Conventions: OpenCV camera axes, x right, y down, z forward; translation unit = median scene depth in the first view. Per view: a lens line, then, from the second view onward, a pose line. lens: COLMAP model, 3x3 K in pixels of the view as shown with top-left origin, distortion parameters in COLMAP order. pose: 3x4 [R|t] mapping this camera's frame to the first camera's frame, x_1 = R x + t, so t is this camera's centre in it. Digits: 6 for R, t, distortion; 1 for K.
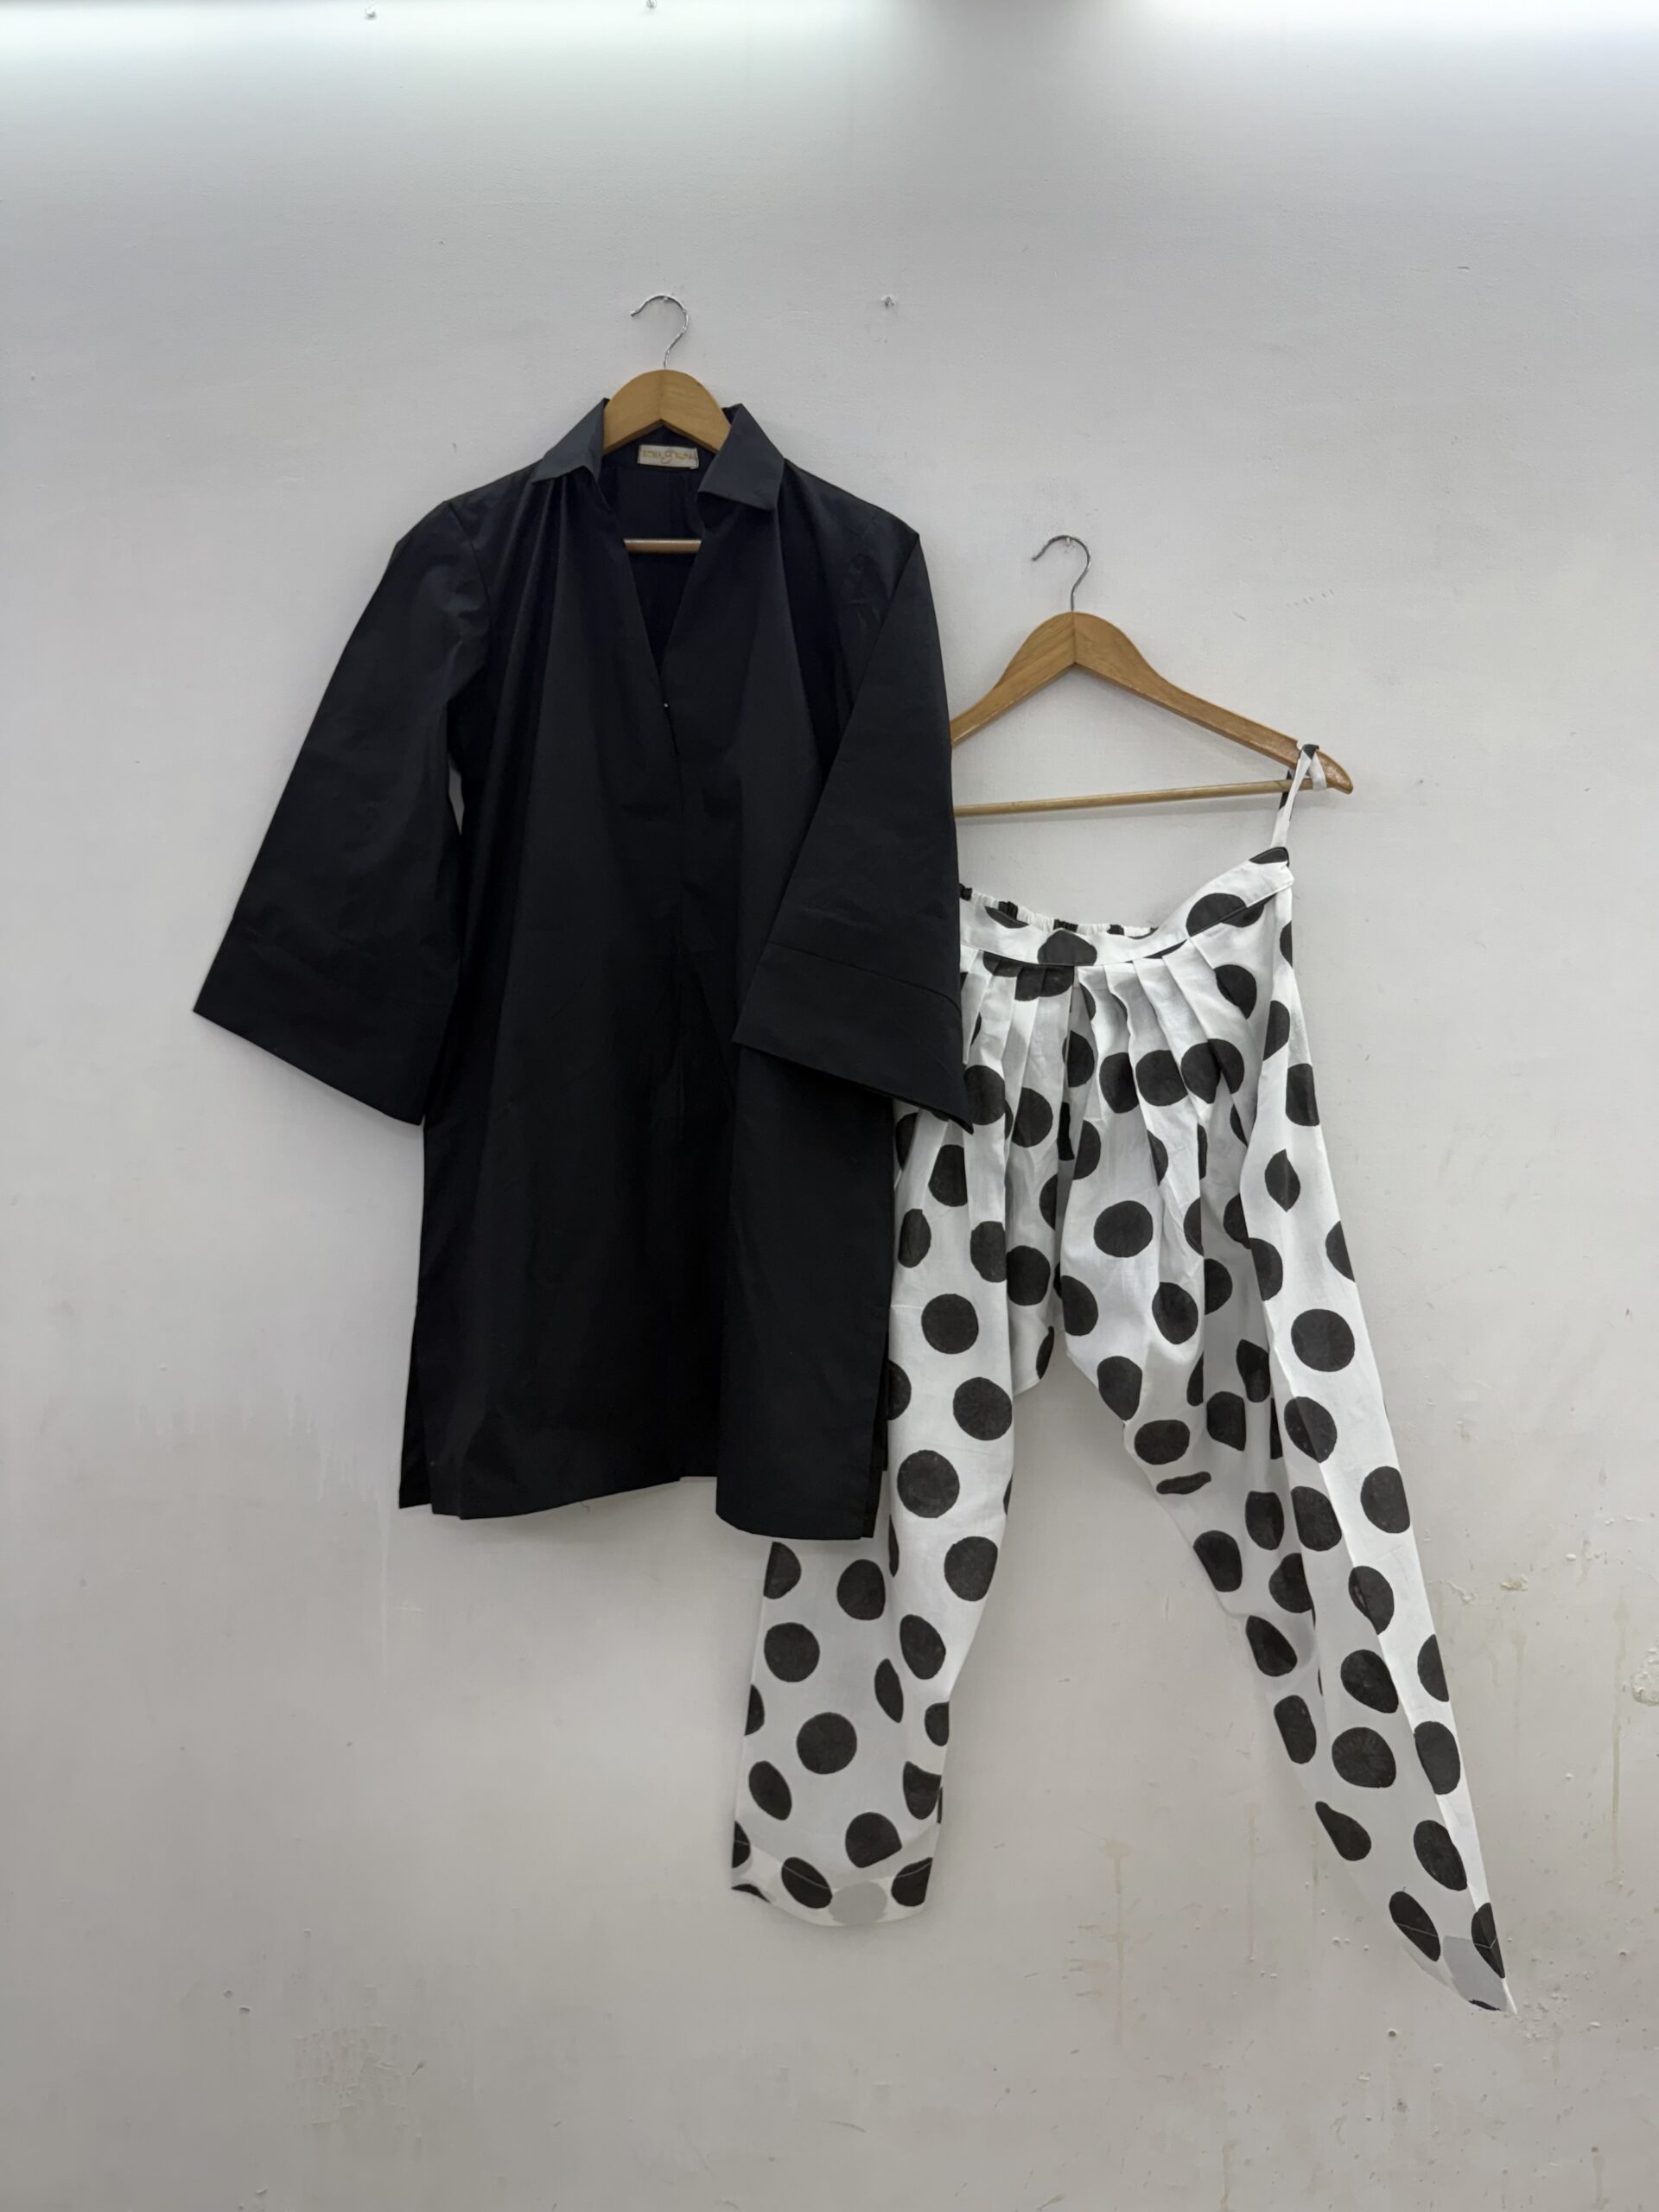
lens RADIAL K [[1571.1, 0, 819.8], [0, 1571.1, 1132.0], [0, 0, 1]] dist [0.049036, -0.079274]
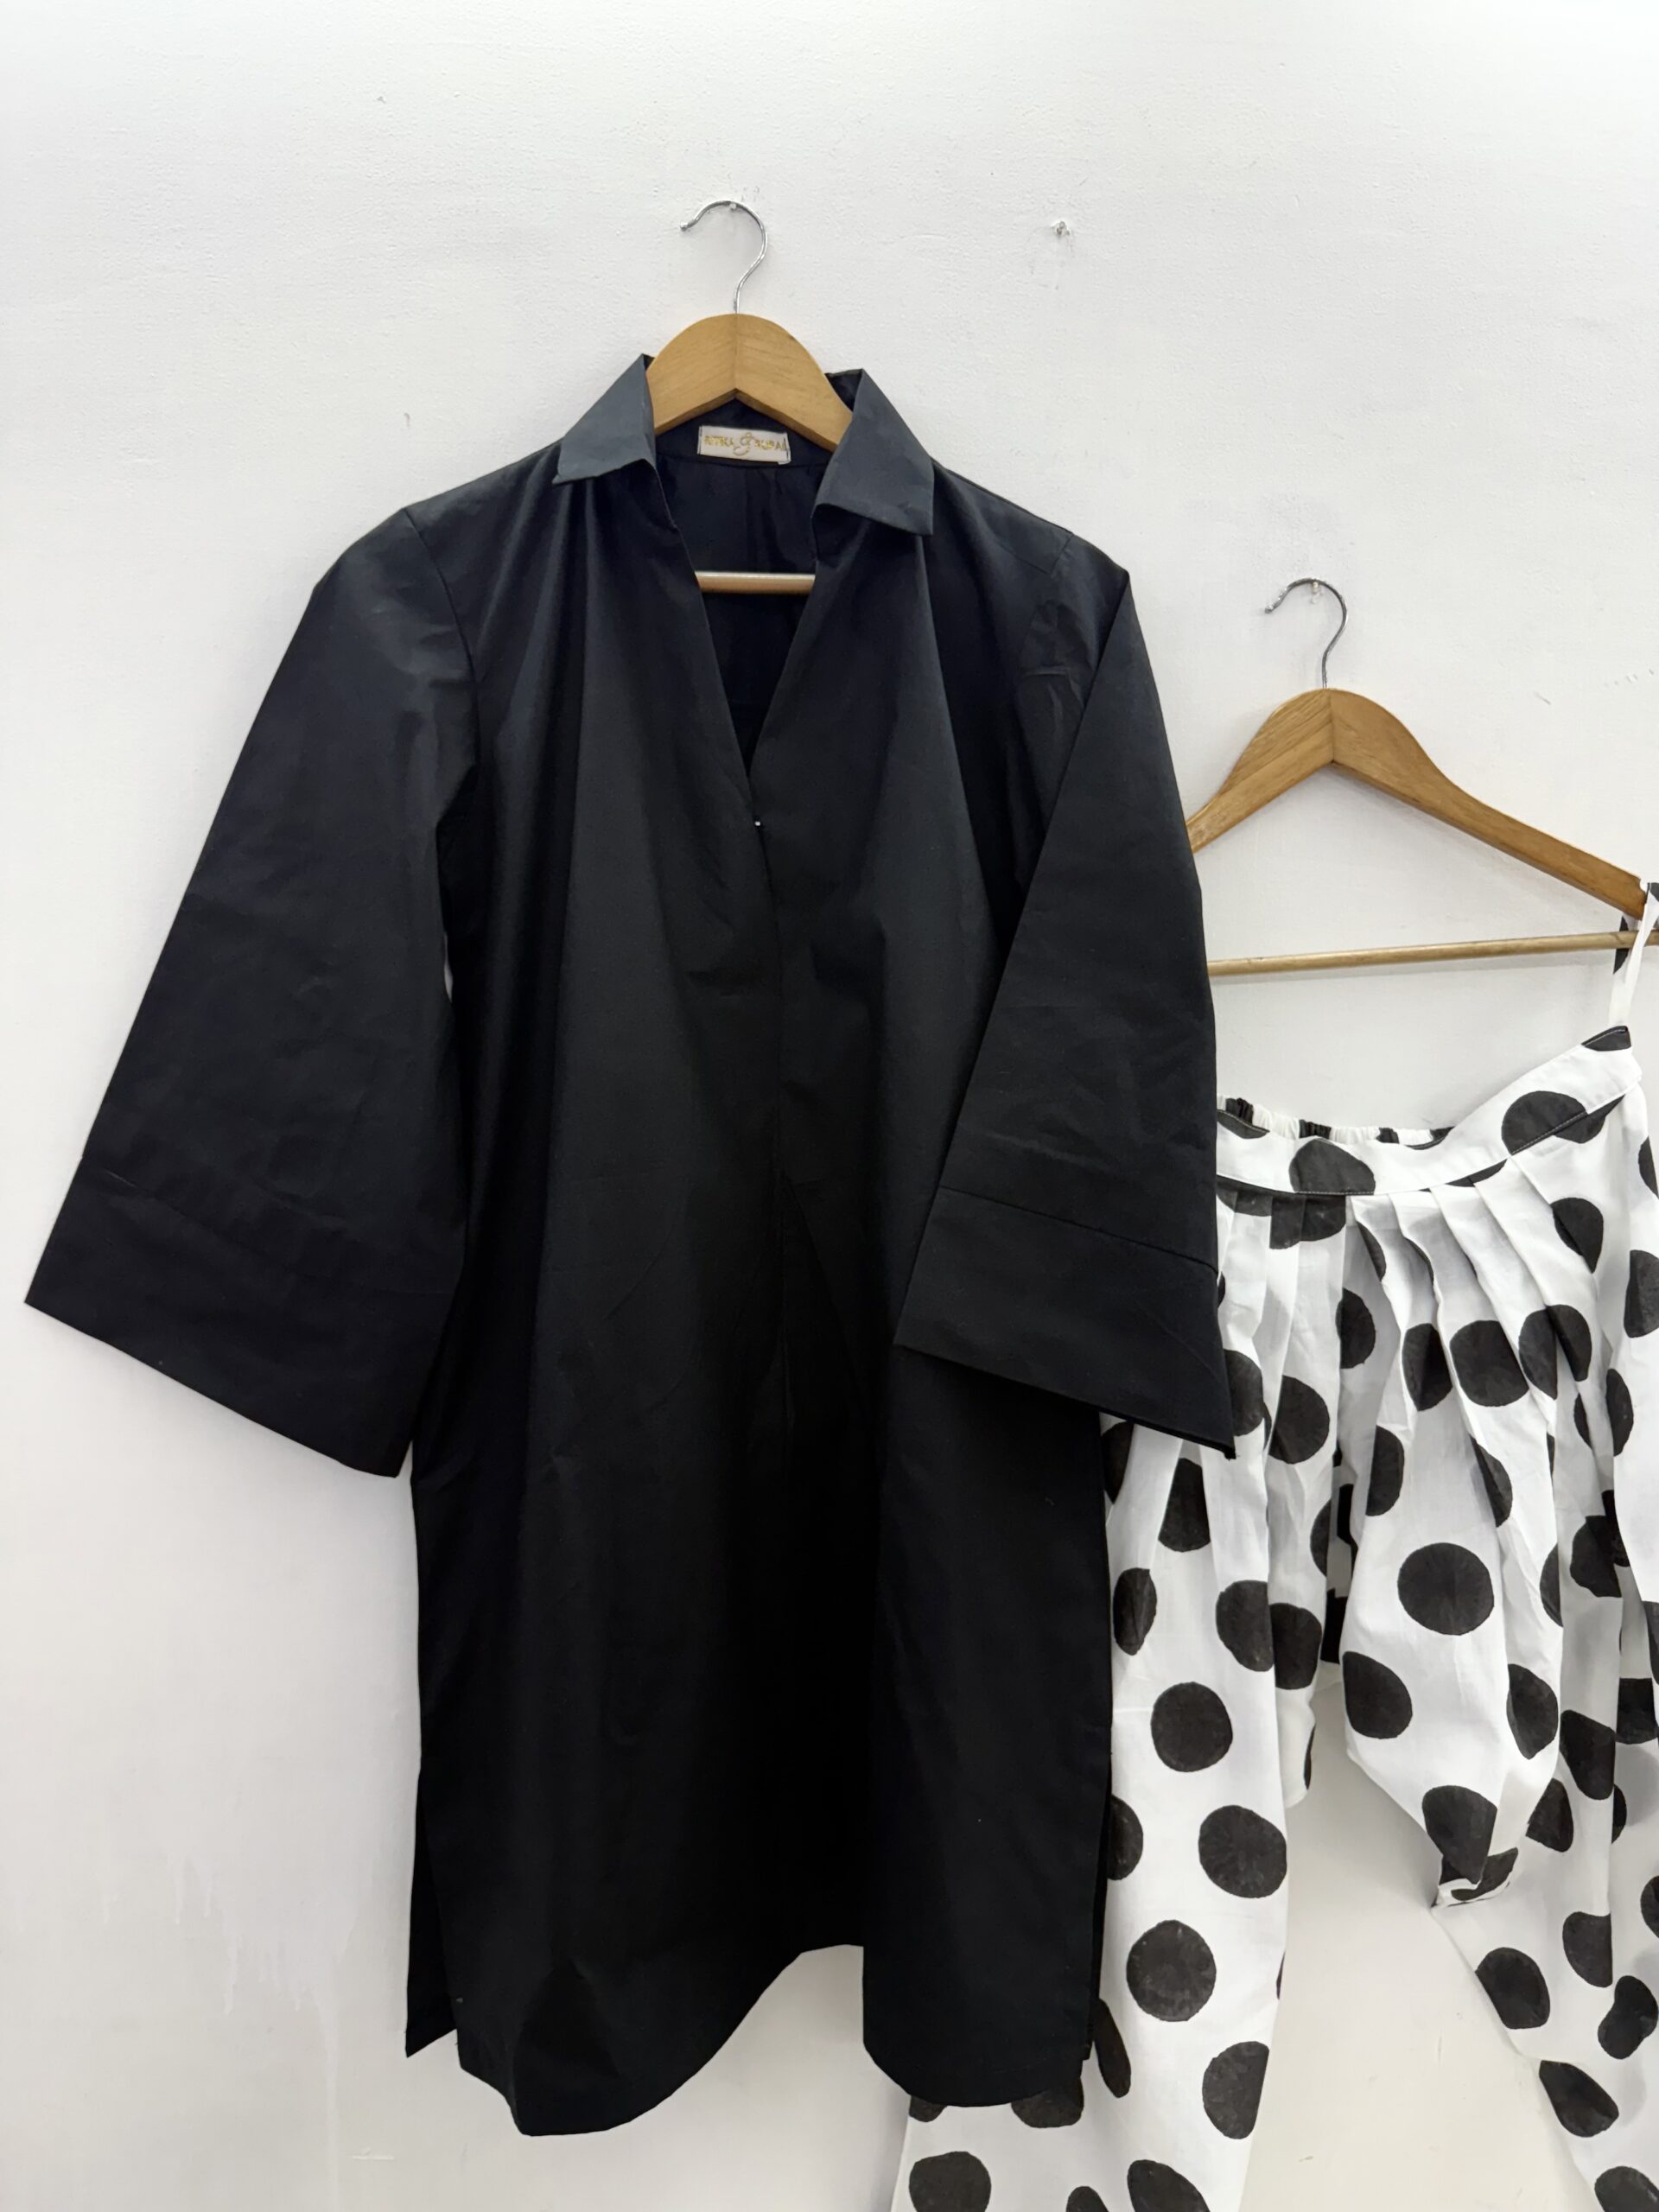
lens RADIAL K [[1571.1, 0, 812.8], [0, 1571.1, 1098.9], [0, 0, 1]] dist [0.049036, -0.079274]
pose [[0.989138, -0.023945, 0.145026, -0.172889], [0.022755, 0.999692, 0.009859, -0.161470], [-0.145217, -0.006452, 0.989379, 0.343384]]
